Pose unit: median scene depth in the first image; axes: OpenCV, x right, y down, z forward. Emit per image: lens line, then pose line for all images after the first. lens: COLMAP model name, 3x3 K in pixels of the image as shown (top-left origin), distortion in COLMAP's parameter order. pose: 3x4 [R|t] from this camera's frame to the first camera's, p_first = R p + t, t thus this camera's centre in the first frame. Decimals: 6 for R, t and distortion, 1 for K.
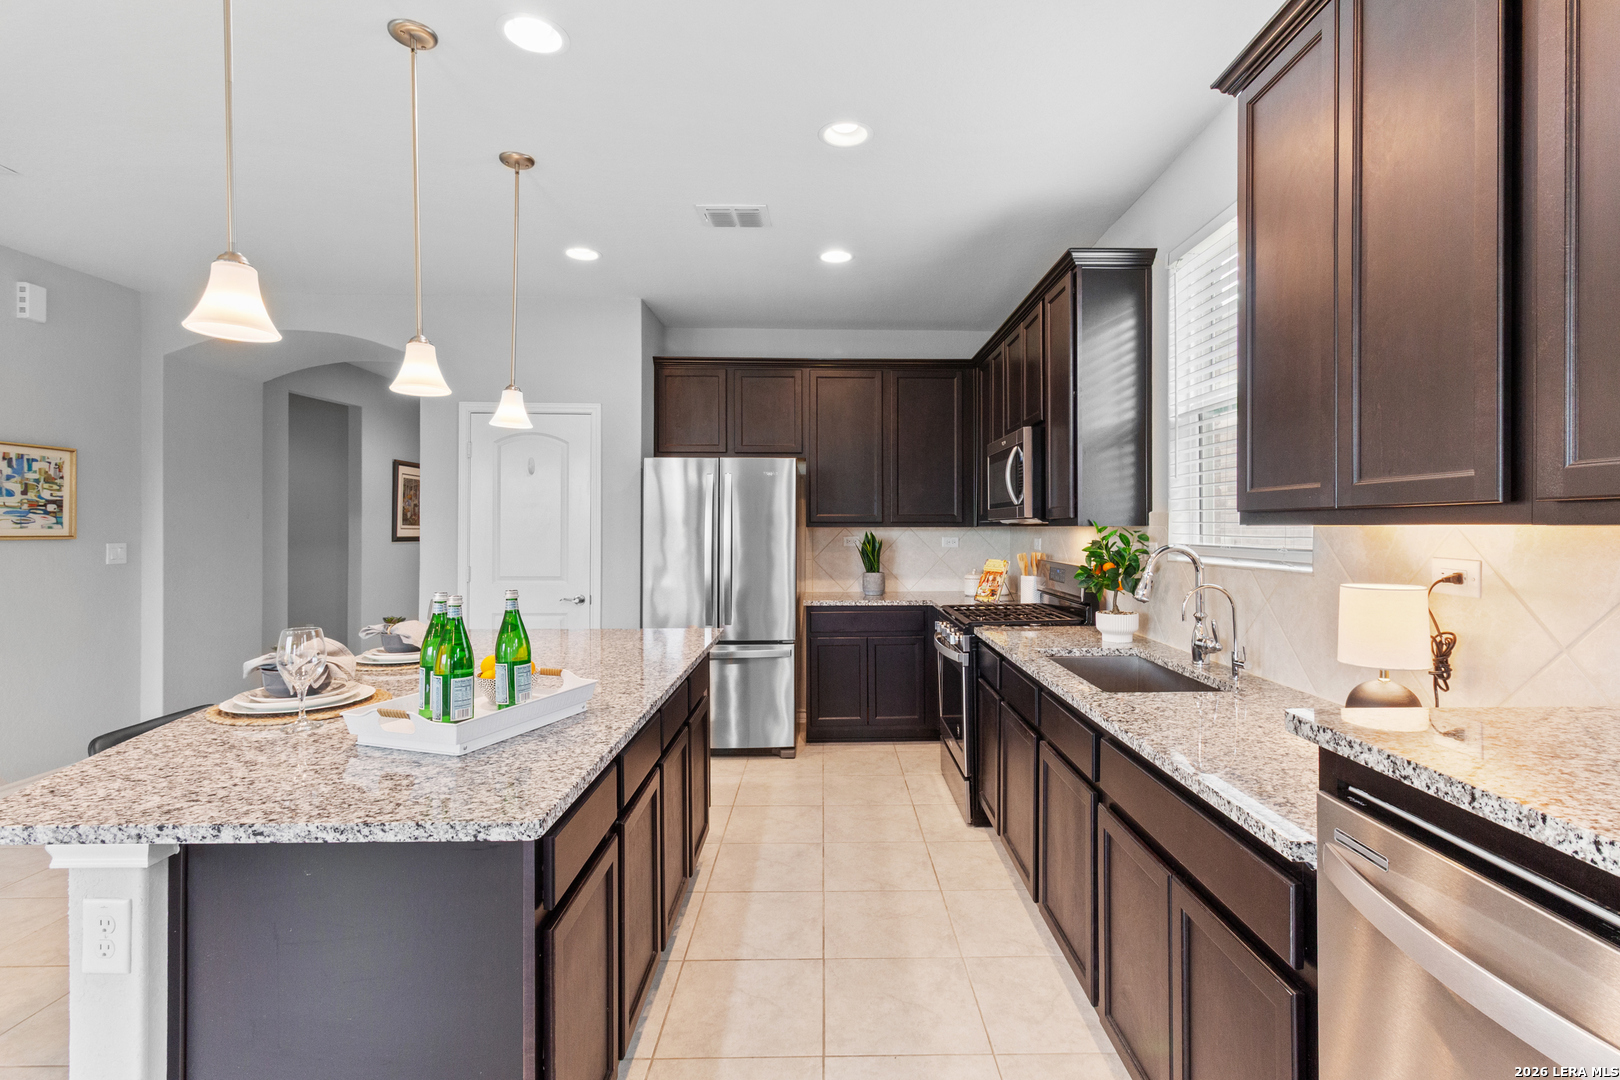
lens RADIAL K [[749.6, 0, 839.1], [0, 749.6, 529.5], [0, 0, 1]] dist [0.000521, -0.000442]
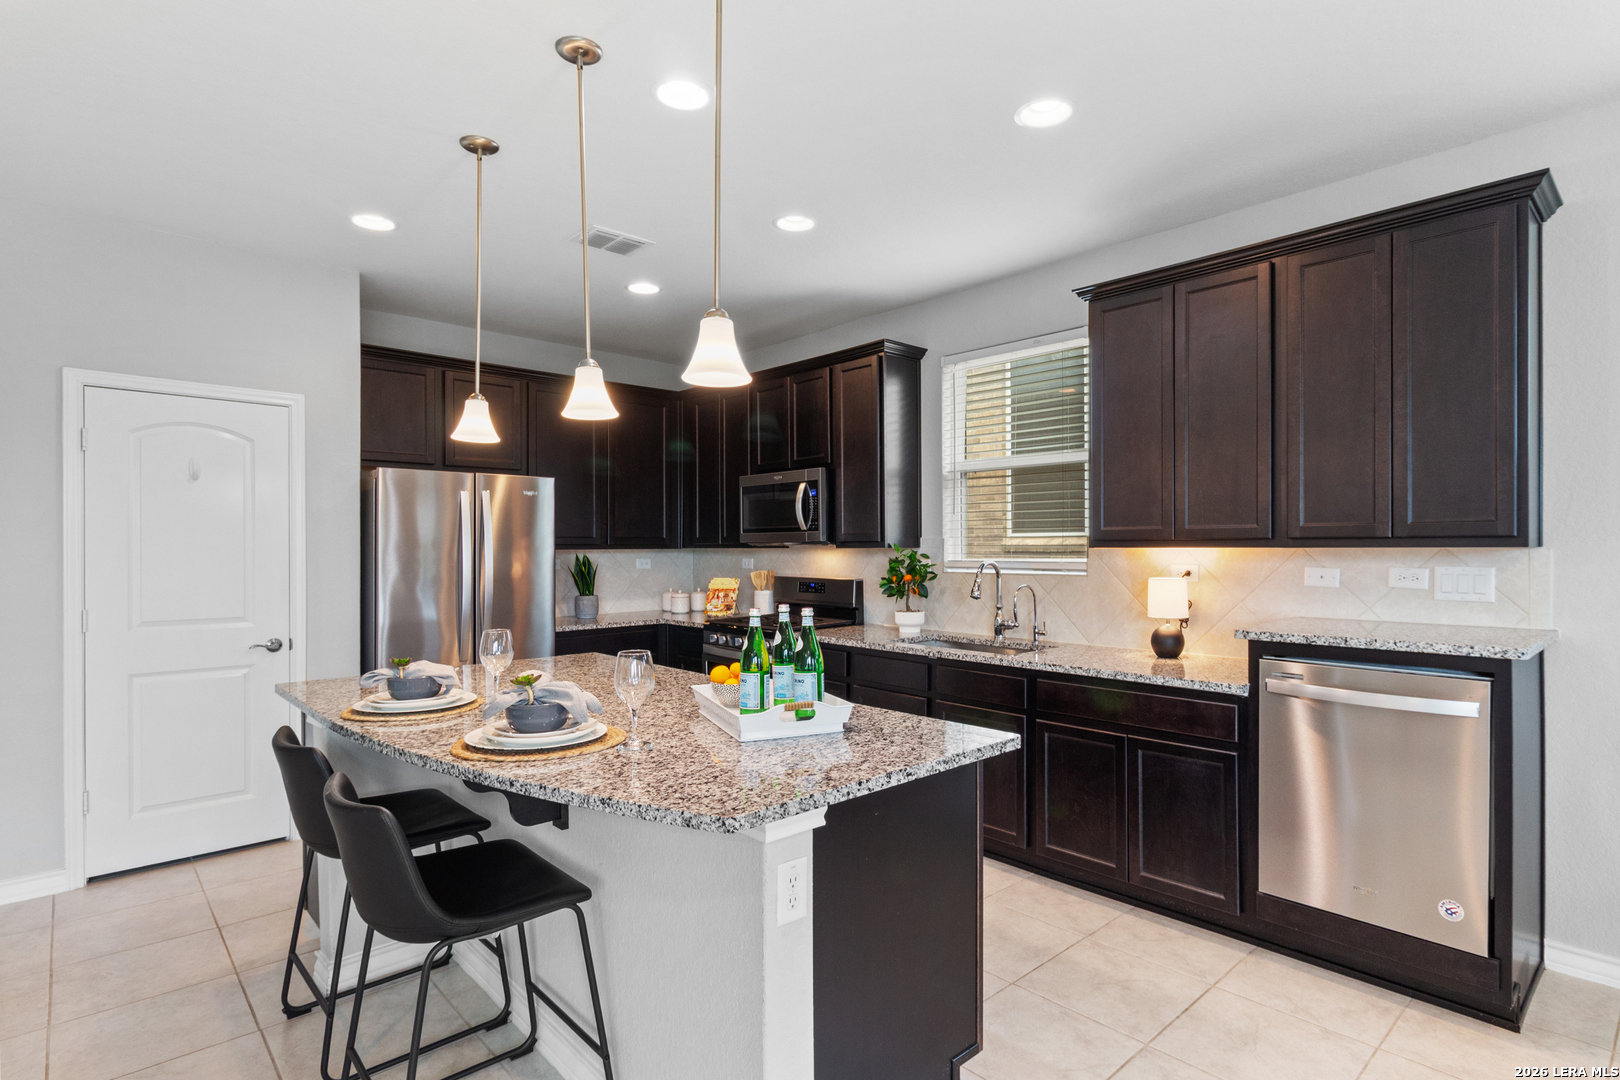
lens RADIAL K [[818.0, 0, 819.3], [0, 818.0, 550.0], [0, 0, 1]] dist [-0.001493, 0.000185]
pose [[0.747917, -0.004971, 0.663774, -0.757522], [0.005375, 0.999985, 0.001433, -0.003988], [-0.663770, 0.002496, 0.747932, -0.006232]]
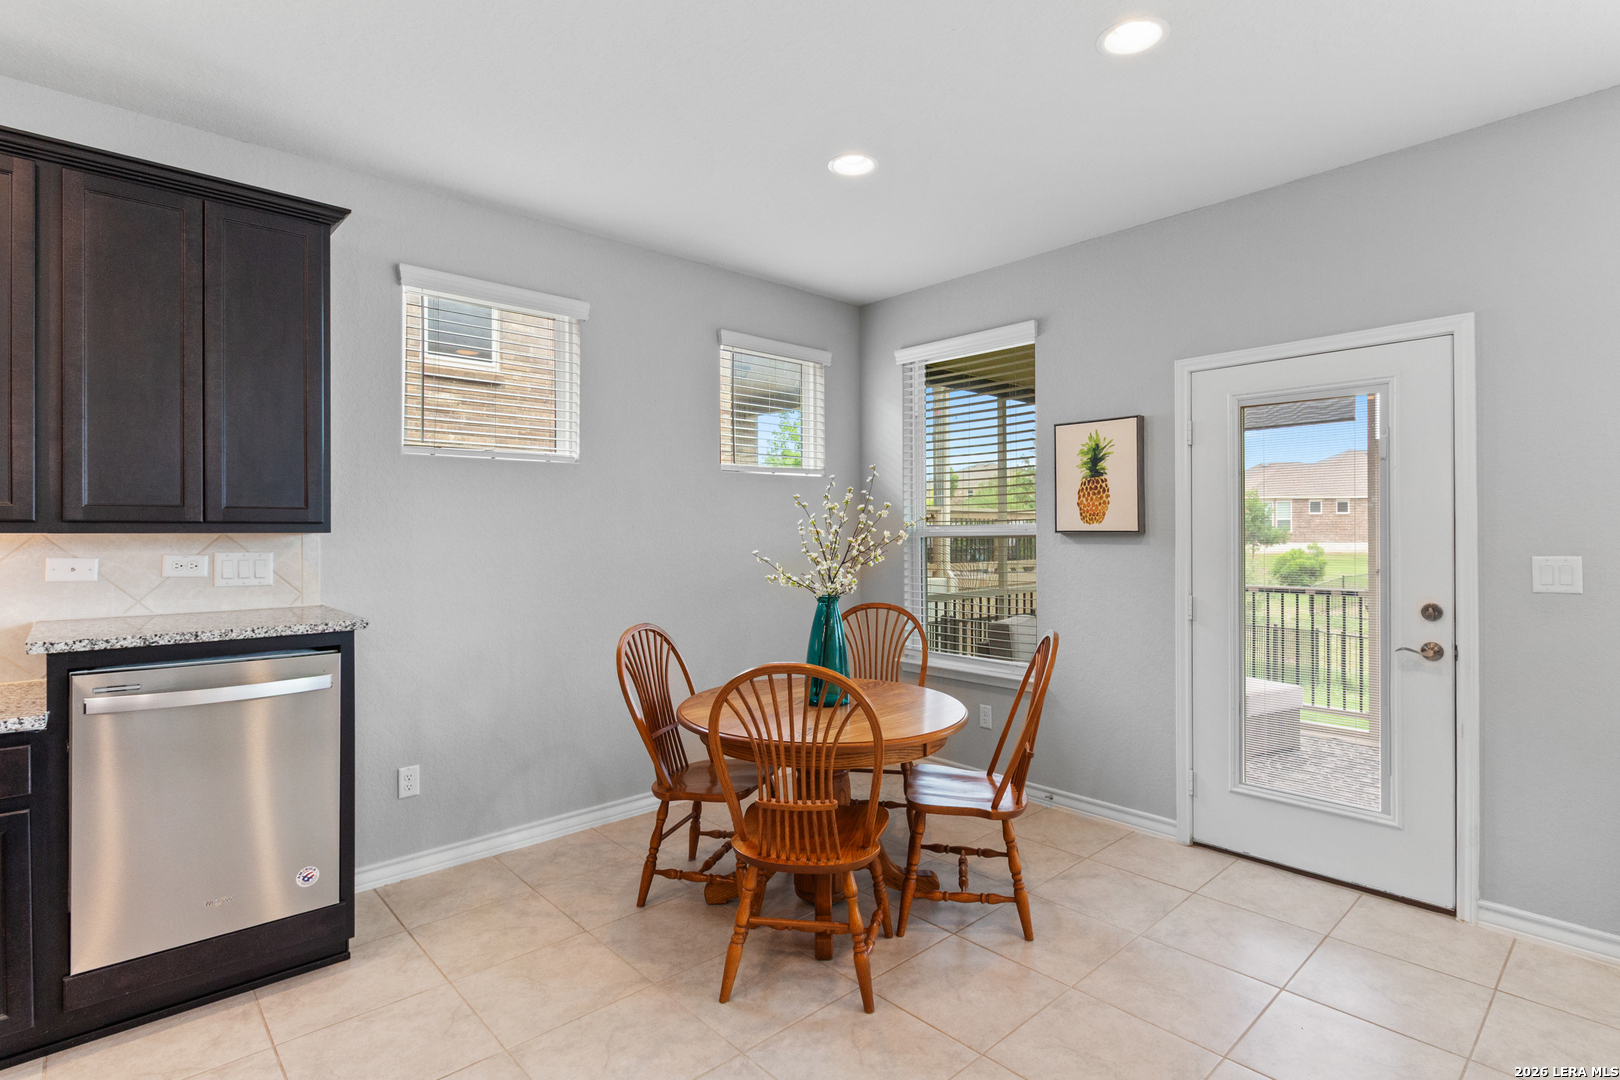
lens RADIAL K [[818.0, 0, 824.5], [0, 818.0, 532.1], [0, 0, 1]] dist [-0.001493, 0.000185]
pose [[-0.677286, 0.003797, 0.735710, -0.749535], [0.004266, 0.999990, -0.001234, 0.000895], [-0.735708, 0.002303, -0.677295, 0.356000]]
